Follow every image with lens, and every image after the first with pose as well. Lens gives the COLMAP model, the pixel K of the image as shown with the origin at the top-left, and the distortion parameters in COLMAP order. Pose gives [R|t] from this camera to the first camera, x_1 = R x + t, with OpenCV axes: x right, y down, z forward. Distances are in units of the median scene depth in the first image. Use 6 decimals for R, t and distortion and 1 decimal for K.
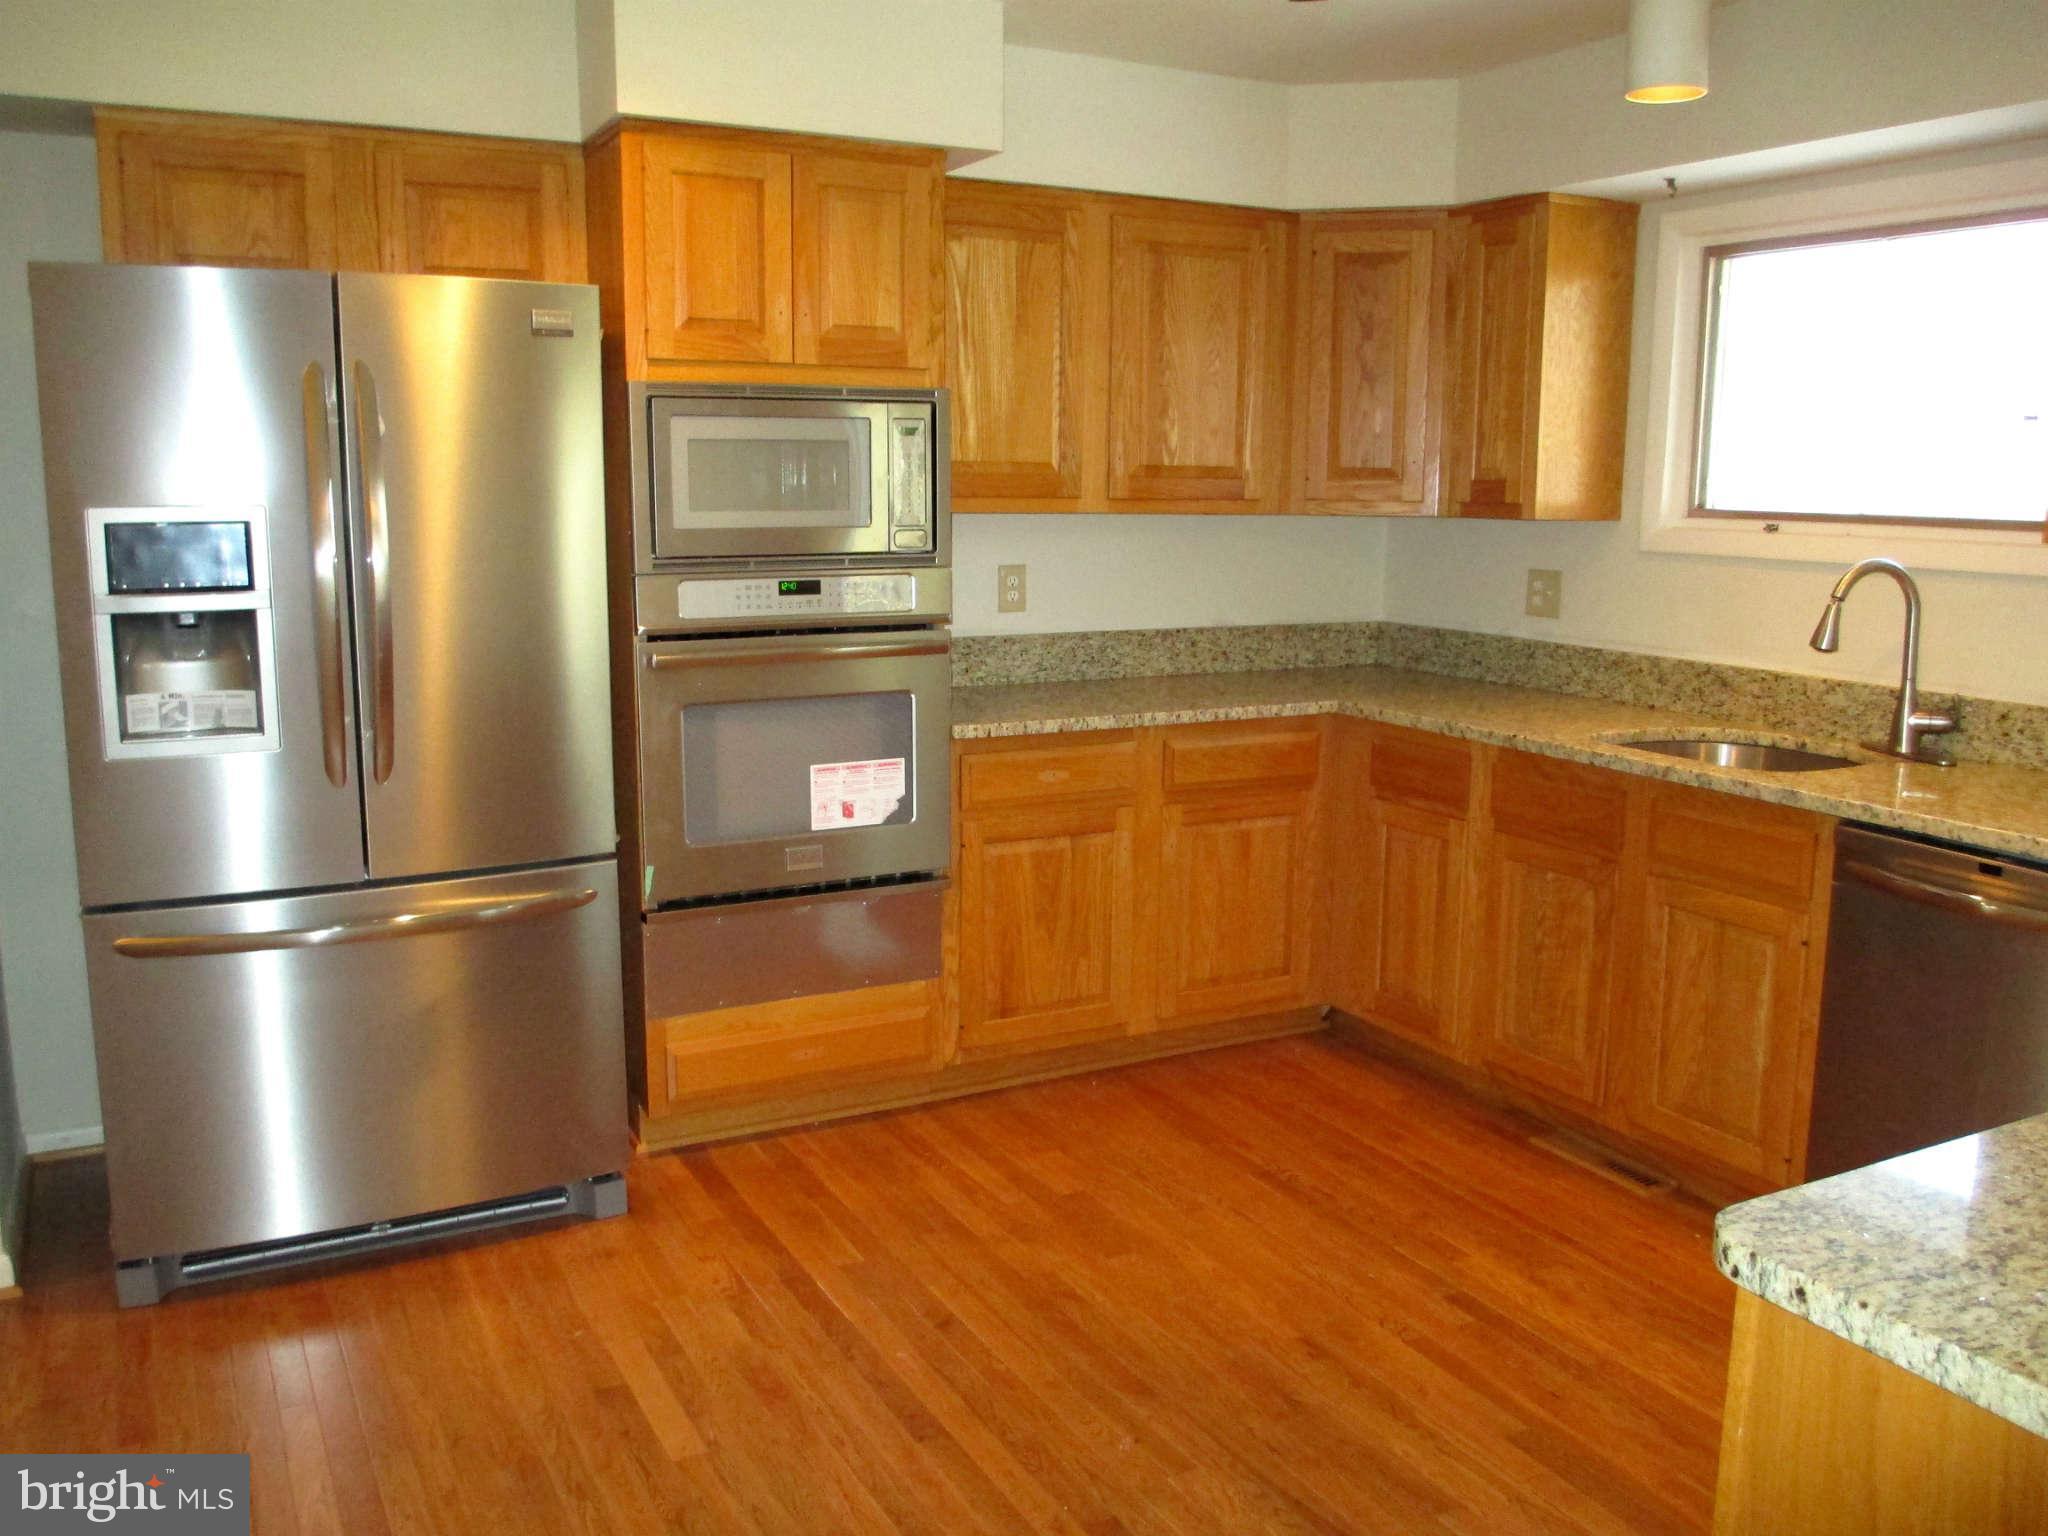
lens RADIAL K [[1706.0, 0, 1015.2], [0, 1706.0, 770.7], [0, 0, 1]] dist [-0.083596, 0.027122]
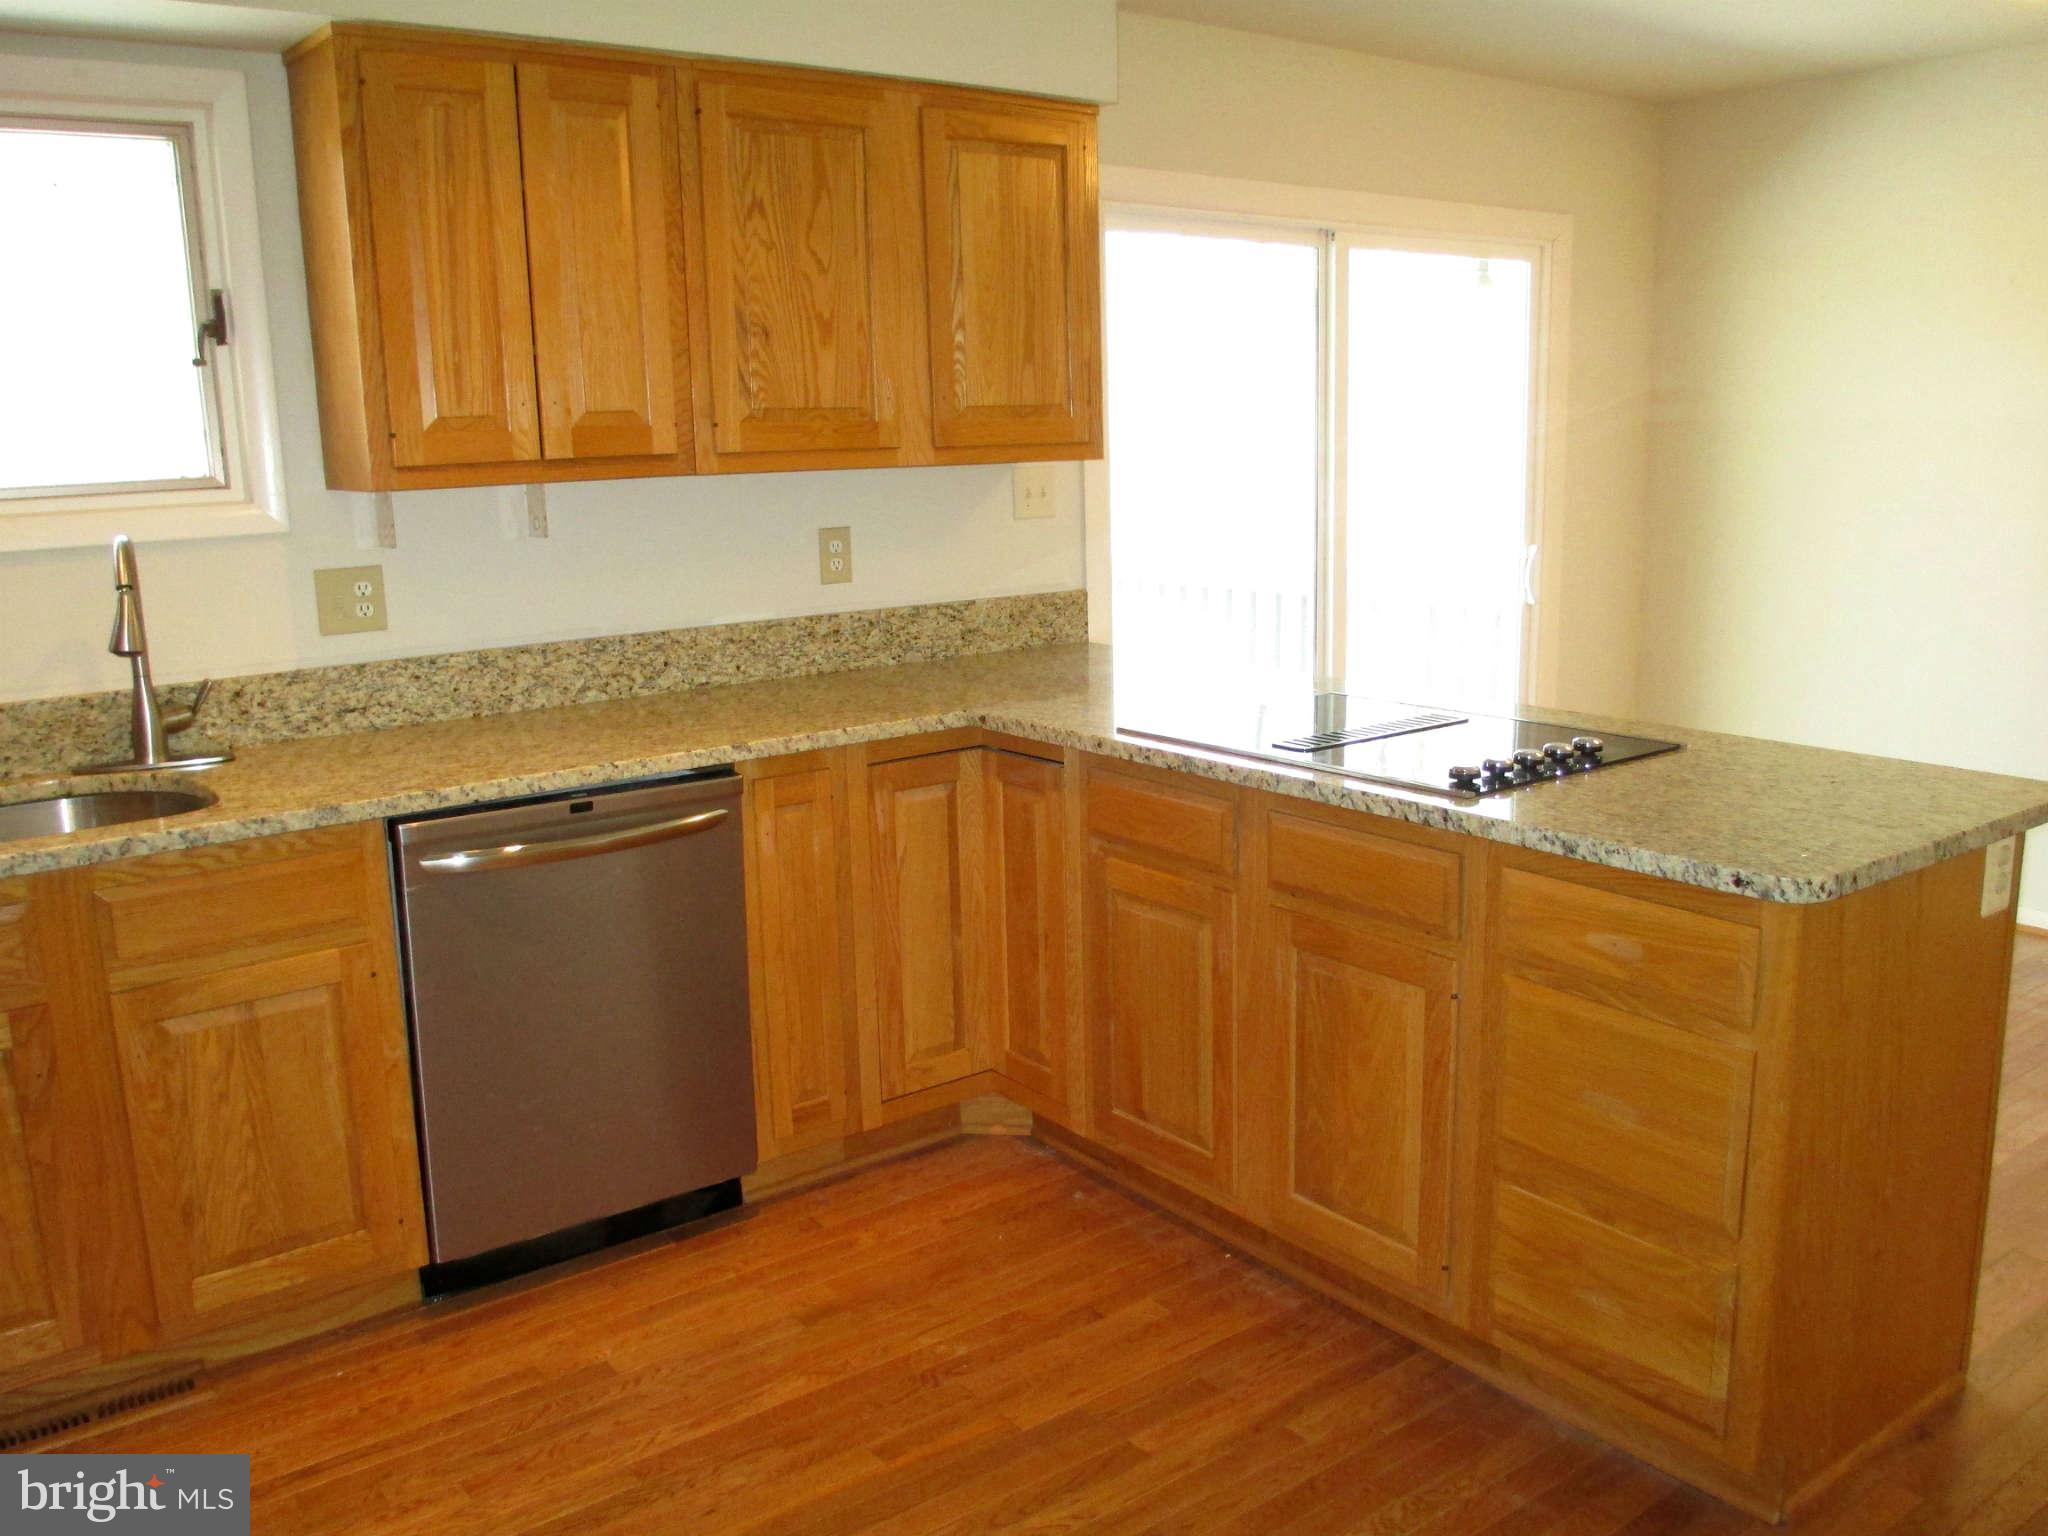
lens RADIAL K [[1706.0, 0, 1029.0], [0, 1706.0, 764.6], [0, 0, 1]] dist [-0.083596, 0.027122]
pose [[-0.162513, -0.203140, 0.965569, -0.316573], [0.194637, 0.952750, 0.233202, -0.109161], [-0.967319, 0.225833, -0.115296, 0.612004]]
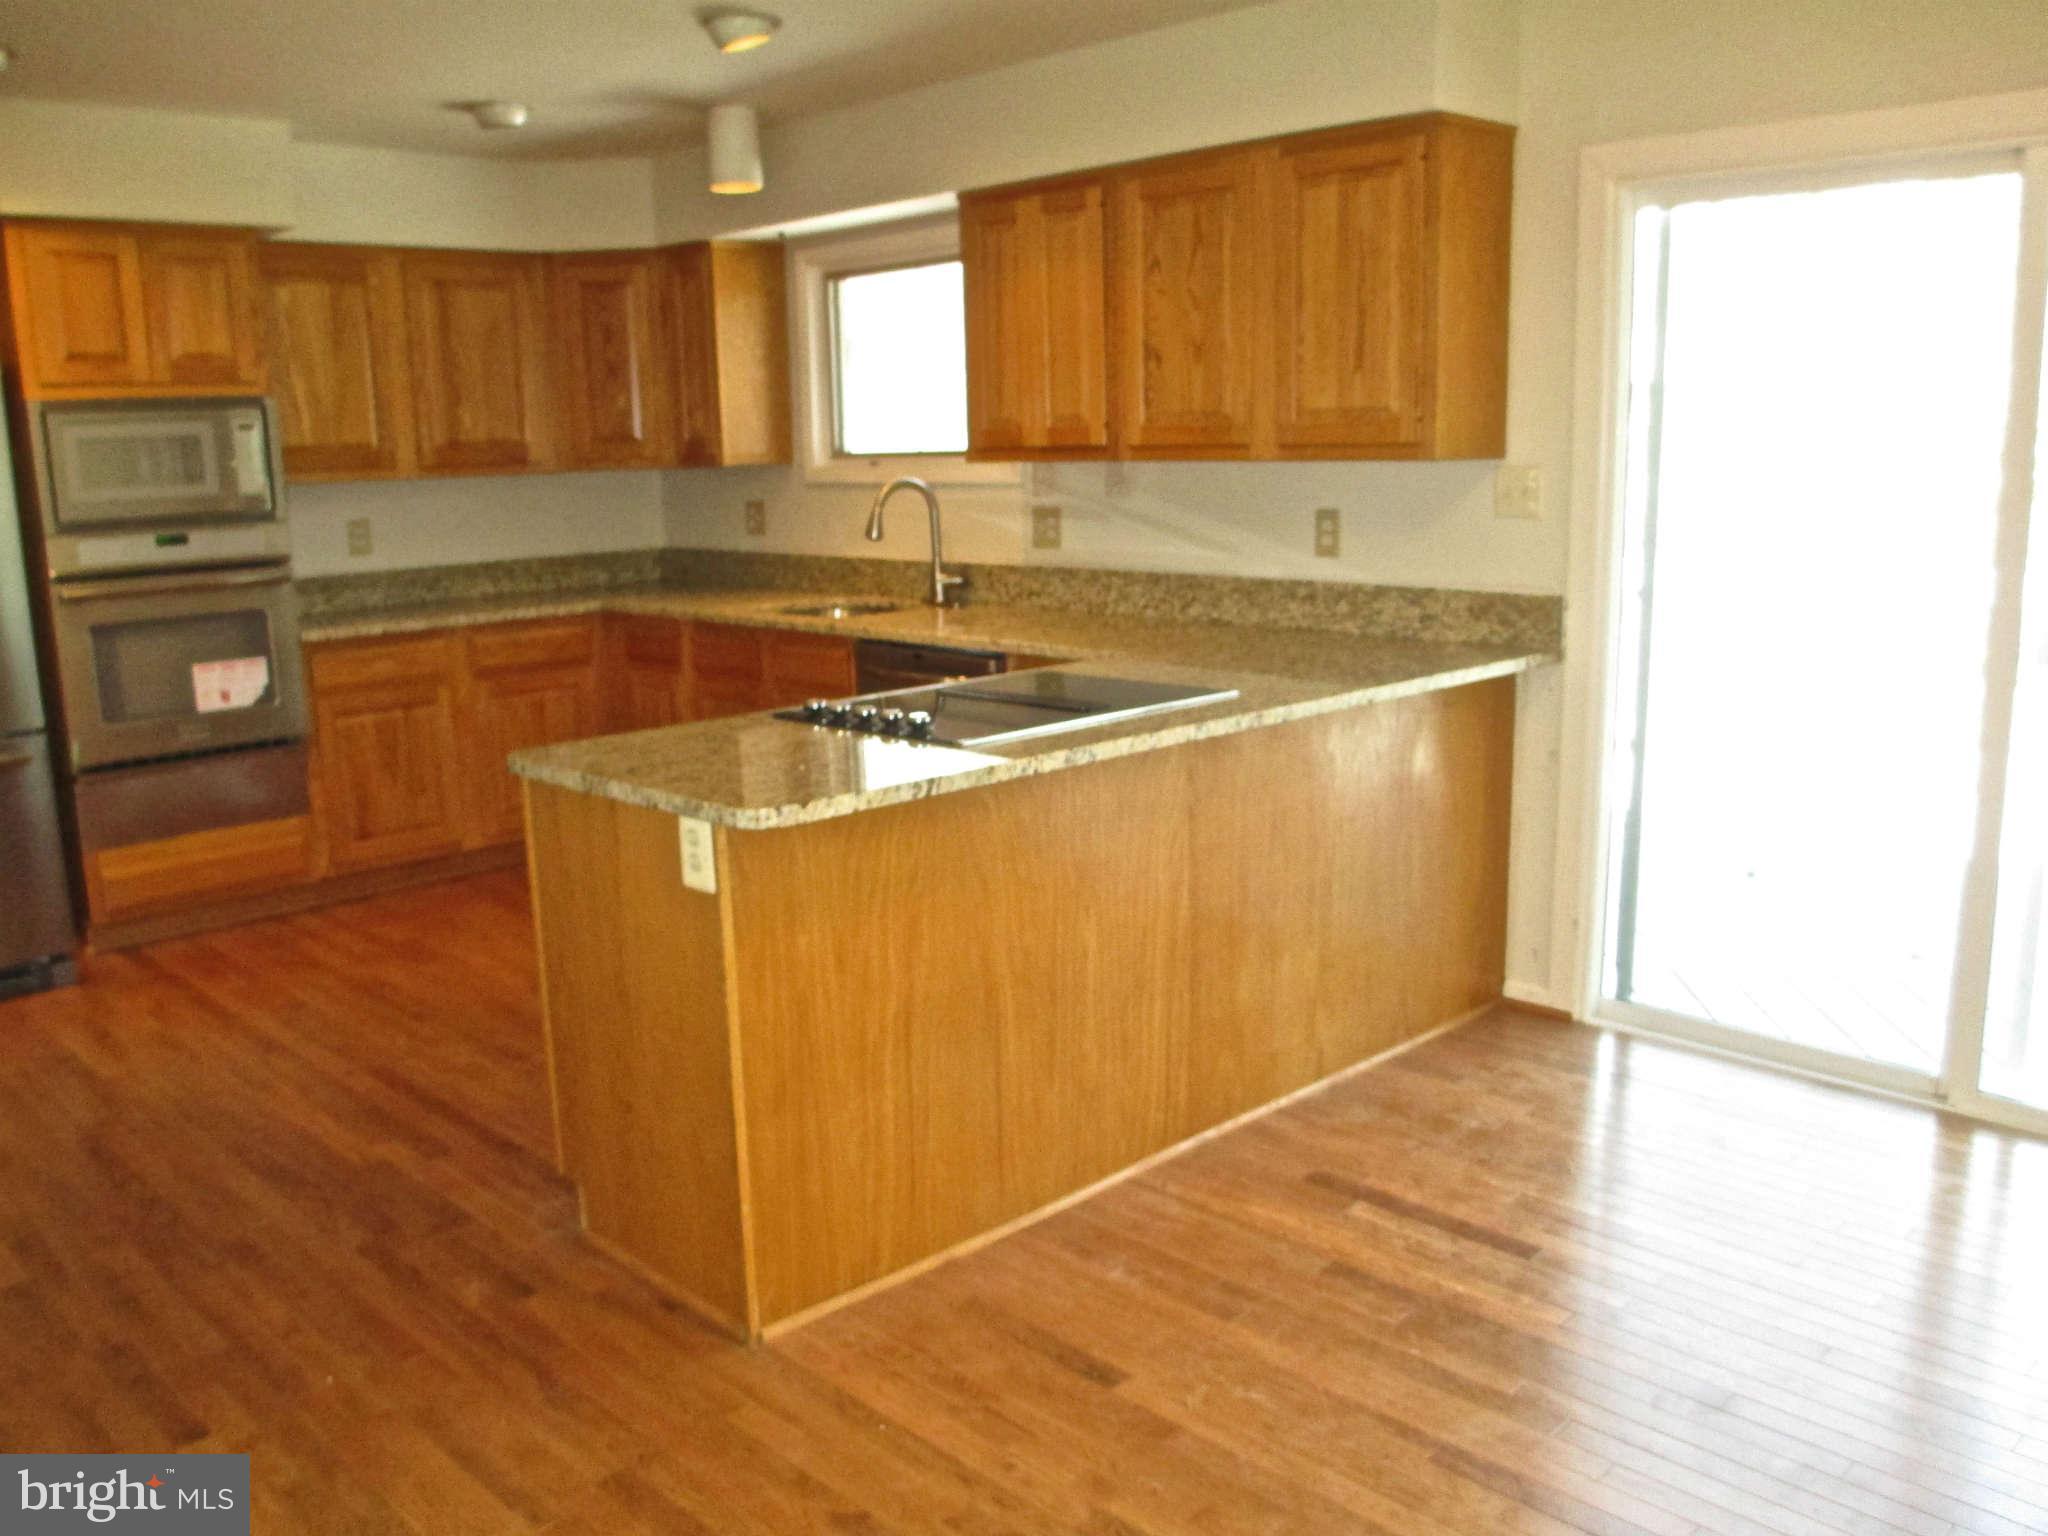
lens RADIAL K [[1706.0, 0, 1039.3], [0, 1706.0, 764.5], [0, 0, 1]] dist [-0.083596, 0.027122]
pose [[0.958876, -0.088011, 0.269836, 0.163939], [0.084050, 0.996116, 0.026224, 0.096599], [-0.271096, -0.002466, 0.962549, -0.502325]]
